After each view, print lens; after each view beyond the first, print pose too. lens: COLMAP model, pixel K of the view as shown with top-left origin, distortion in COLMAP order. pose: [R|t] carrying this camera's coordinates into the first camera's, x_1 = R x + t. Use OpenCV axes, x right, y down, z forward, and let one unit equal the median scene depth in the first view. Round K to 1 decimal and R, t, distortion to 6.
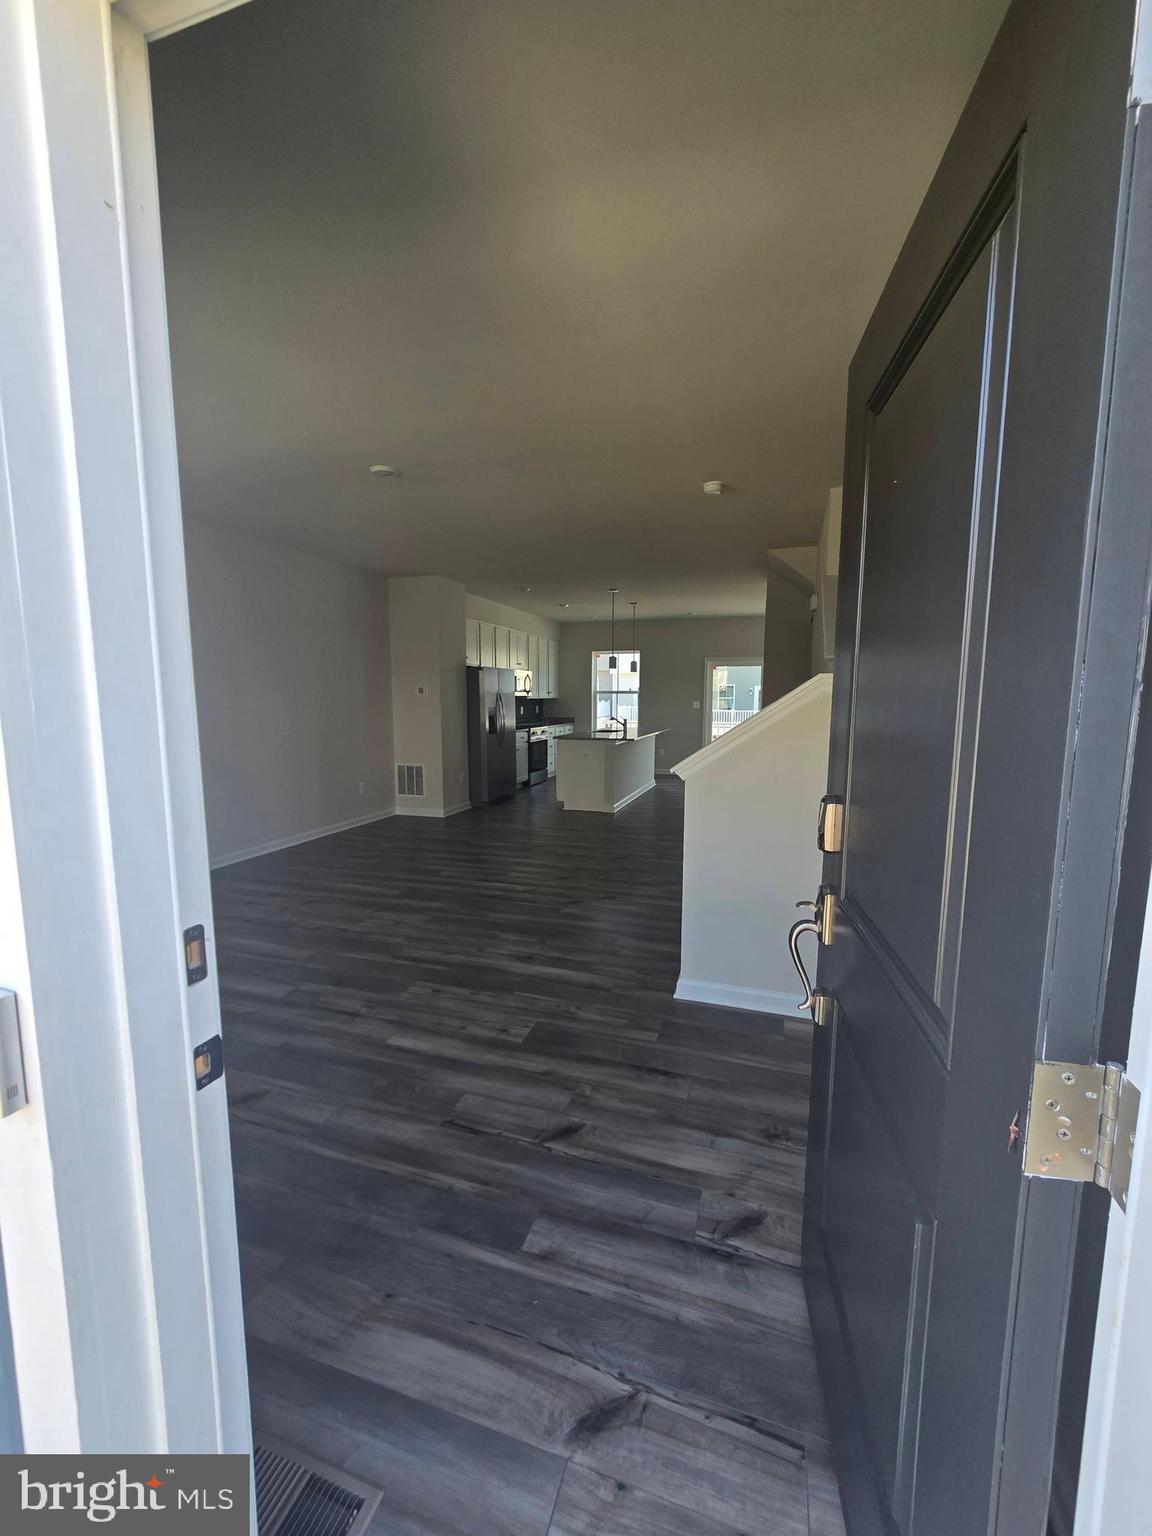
lens RADIAL K [[628.2, 0, 576.0], [0, 628.2, 768.0], [0, 0, 1]] dist [0.000342, -0.000060]
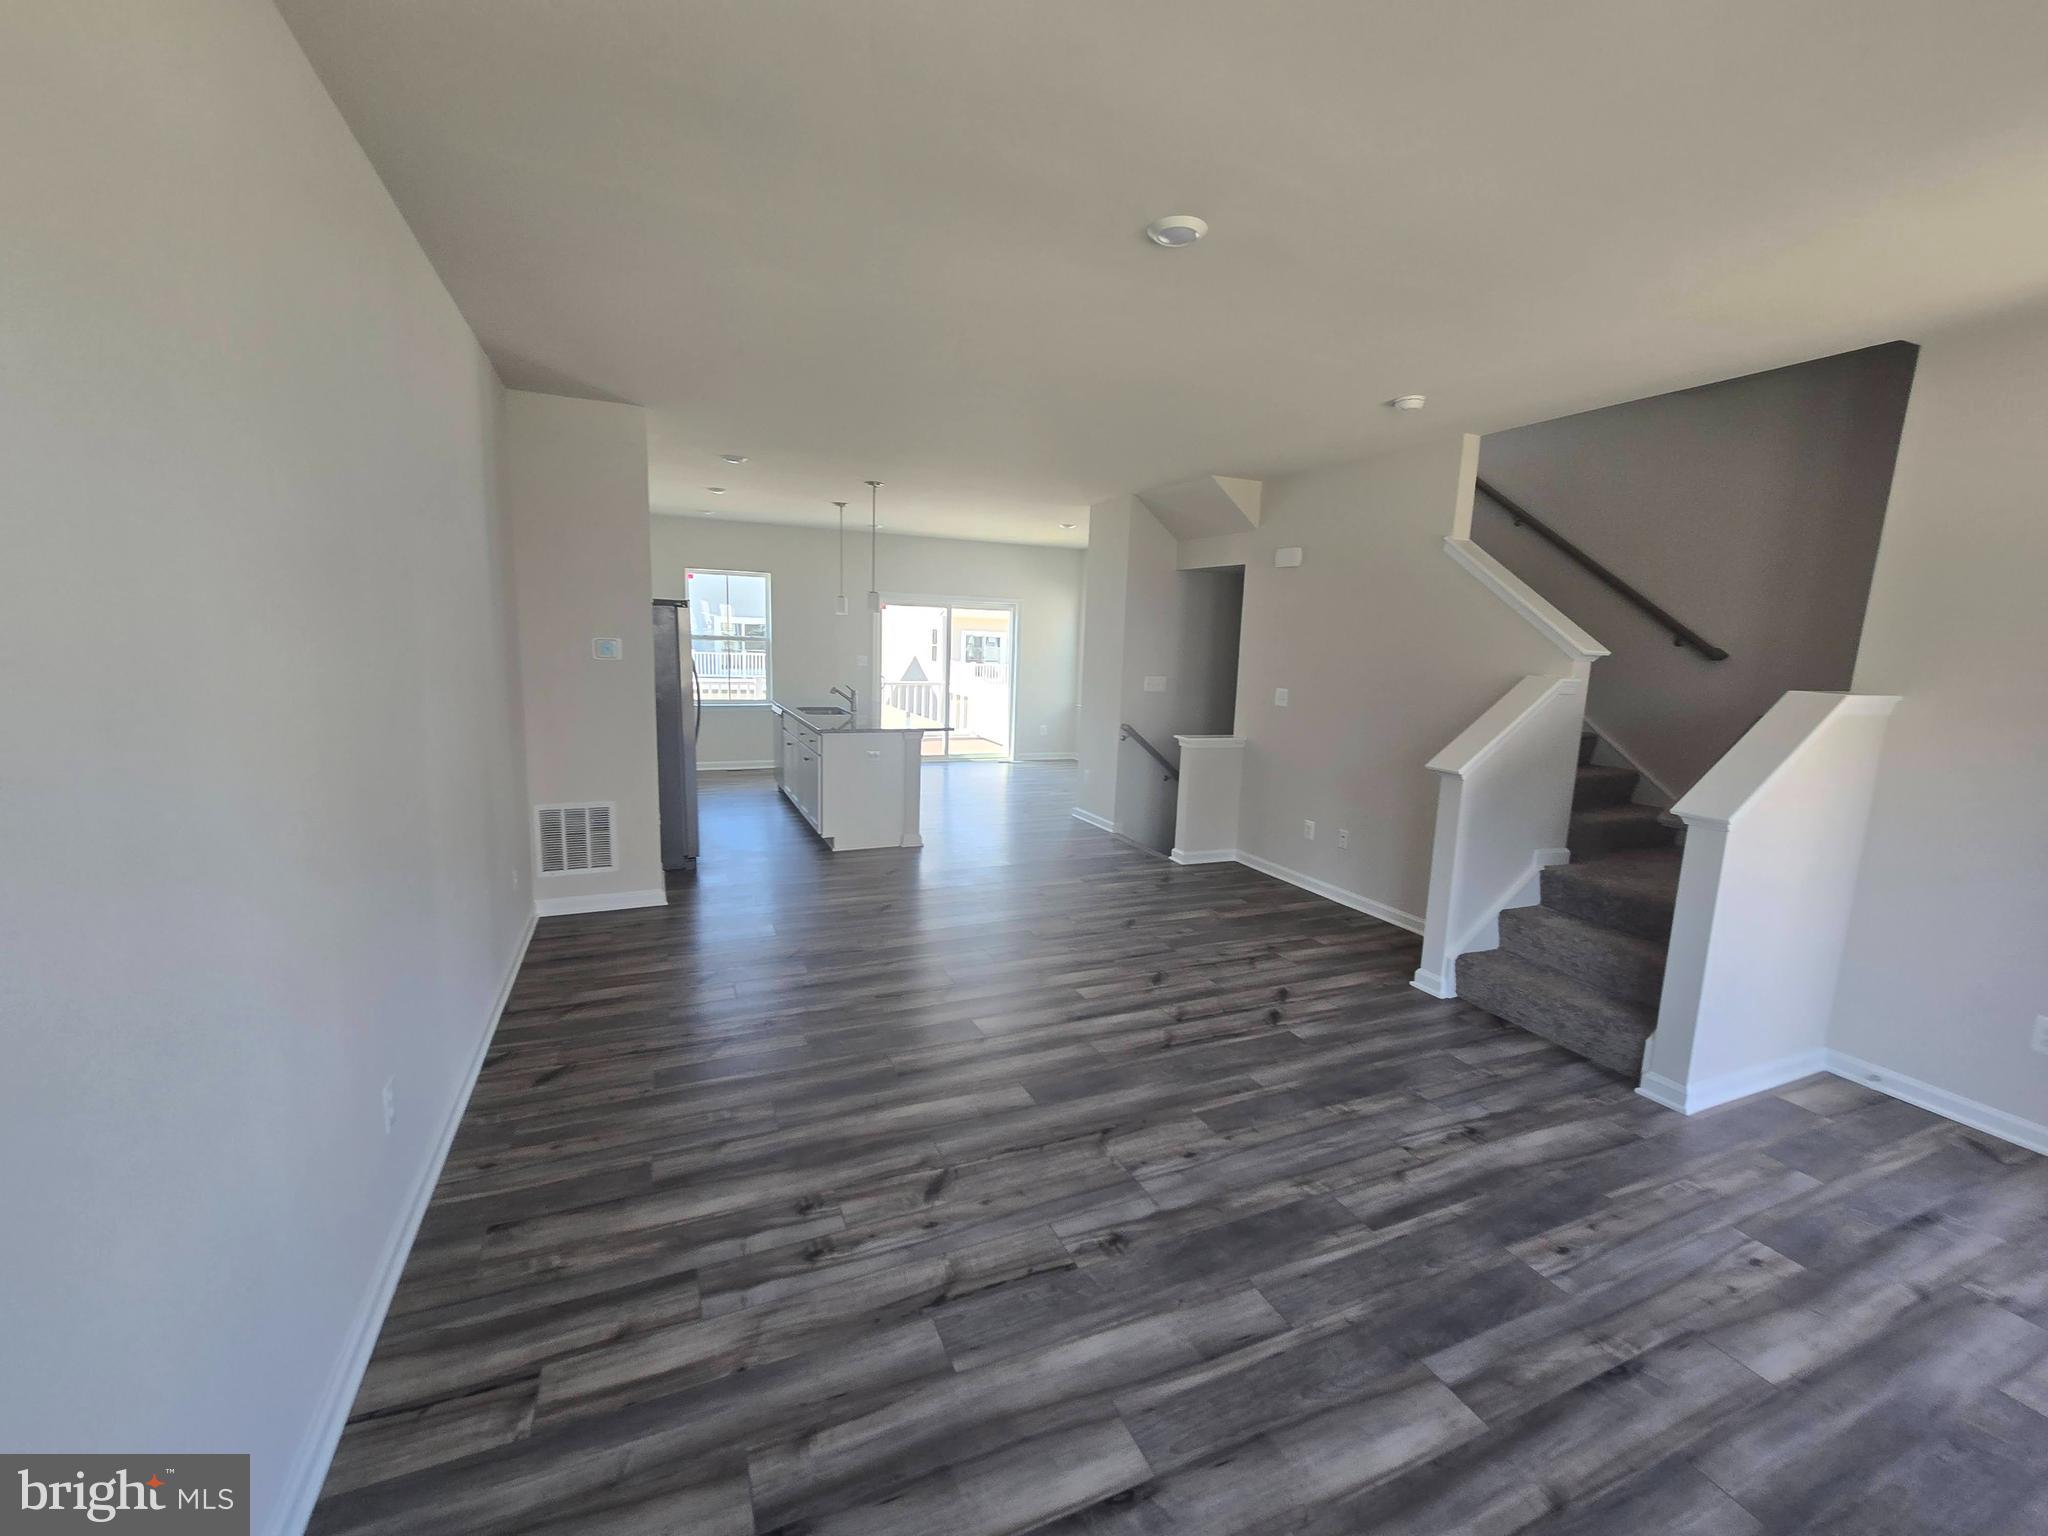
lens RADIAL K [[840.4, 0, 1021.0], [0, 840.4, 762.1], [0, 0, 1]] dist [0.001287, 0.000323]
pose [[0.745291, -0.077285, 0.662245, -0.904310], [0.045222, 0.996831, 0.065438, -0.136926], [-0.665204, -0.018822, 0.746425, 0.651143]]
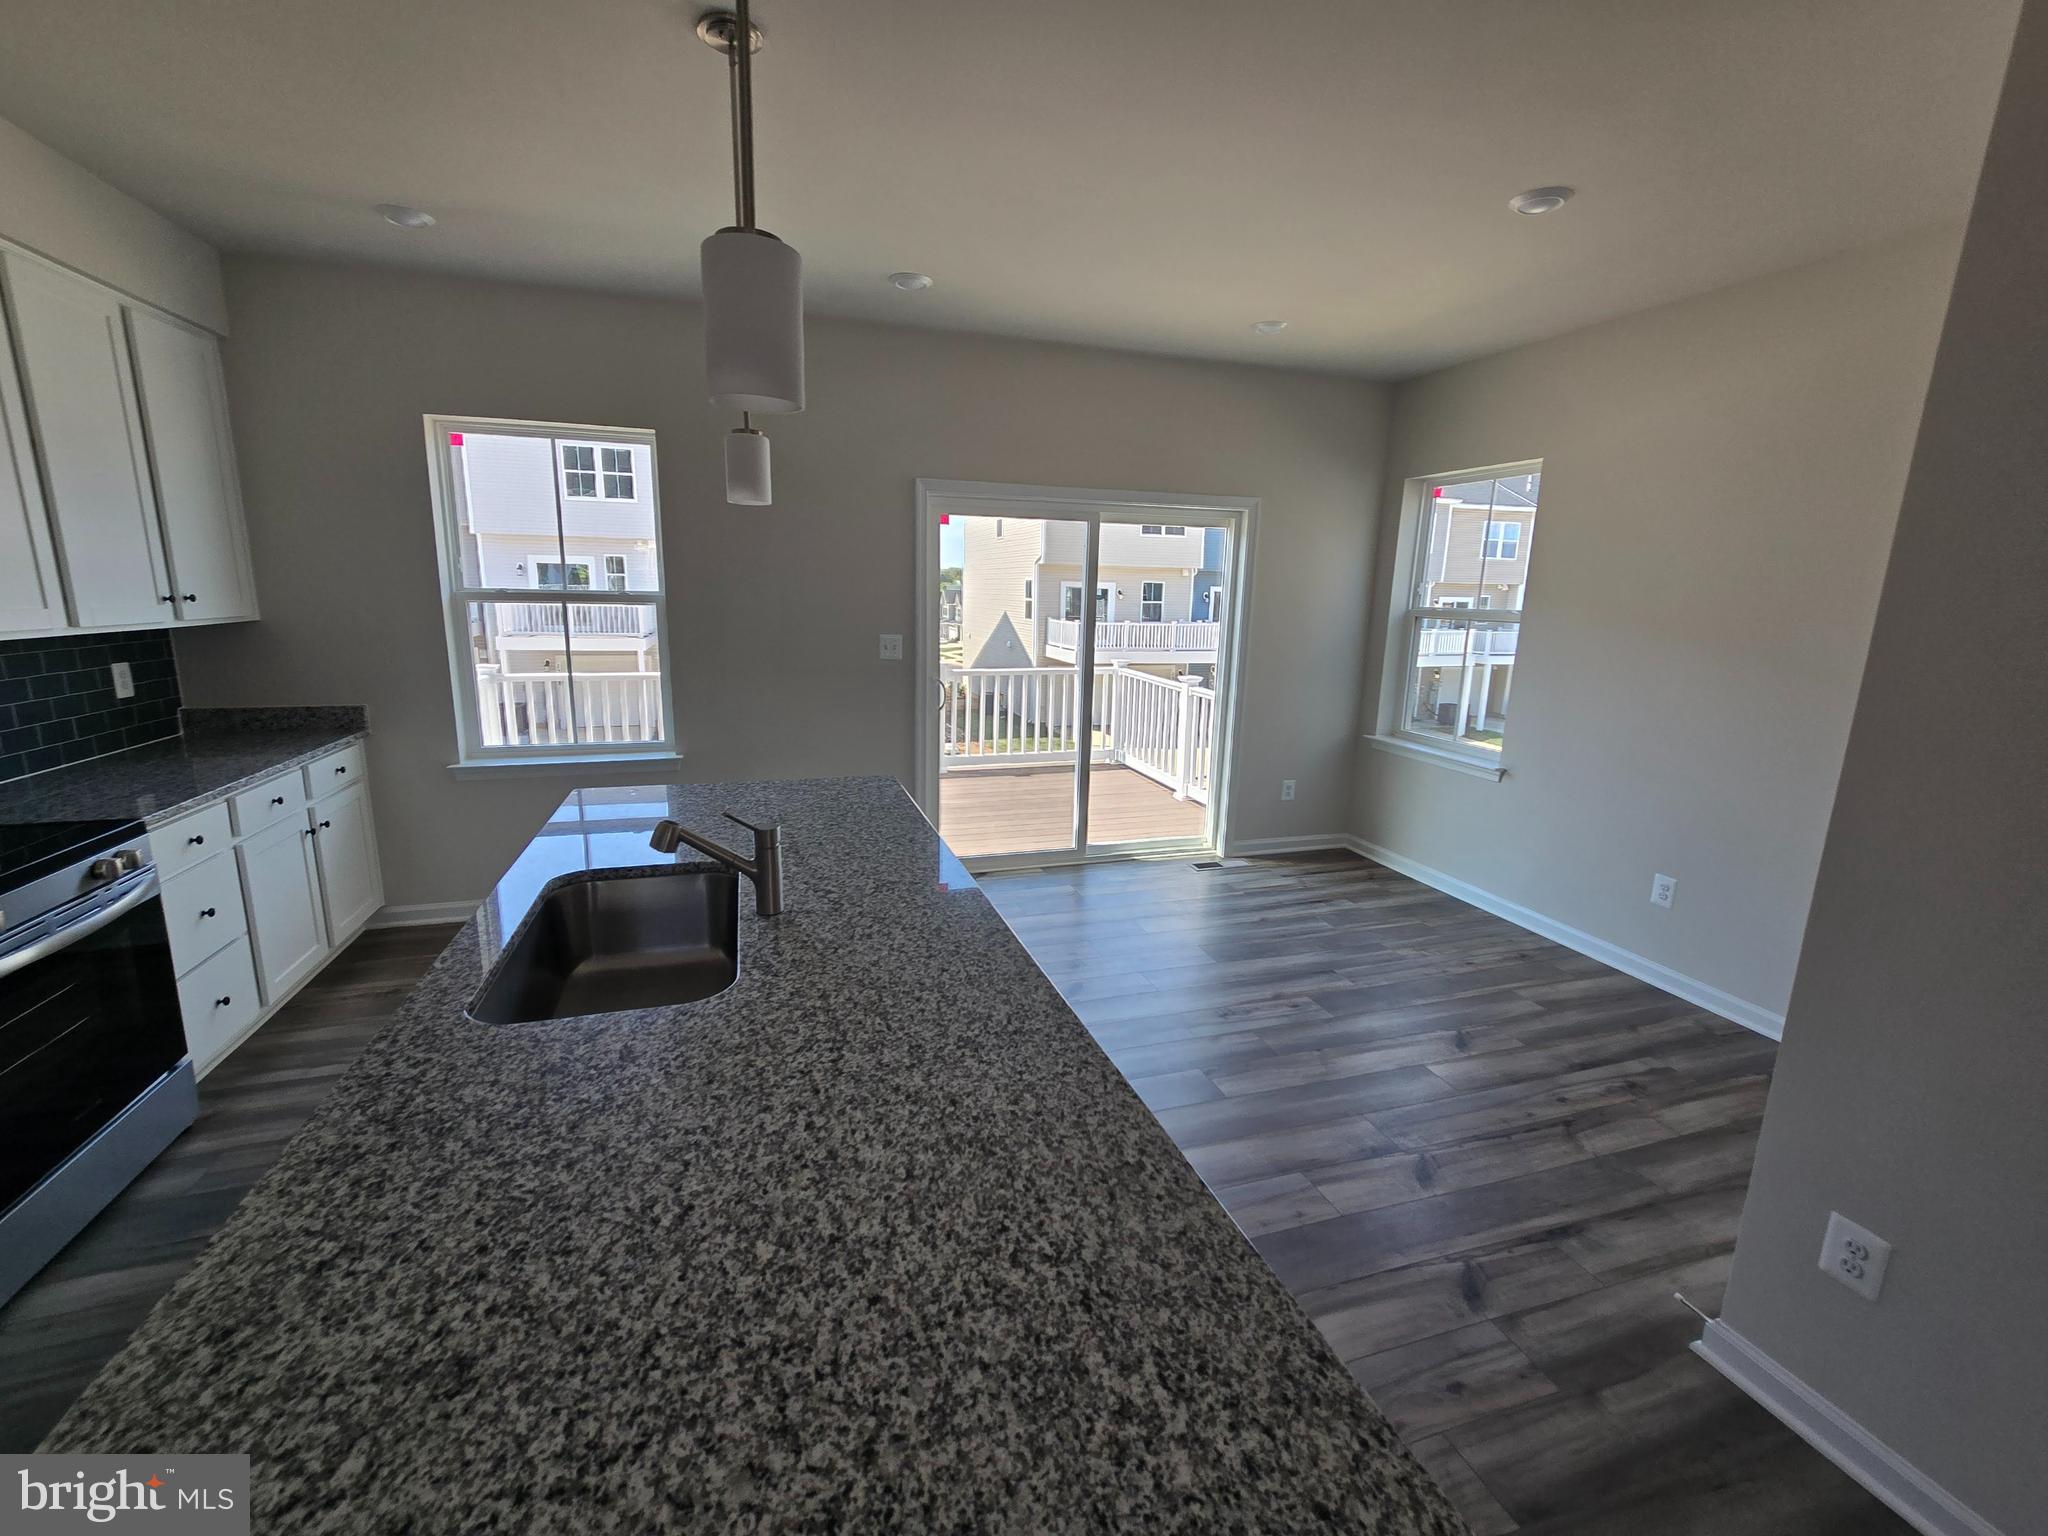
lens RADIAL K [[840.4, 0, 1021.0], [0, 840.4, 762.1], [0, 0, 1]] dist [0.001287, 0.000323]
pose [[0.795823, -0.106850, 0.596028, 0.005620], [0.052195, 0.992749, 0.108280, -0.269234], [-0.603276, -0.055062, 0.795630, 2.048355]]
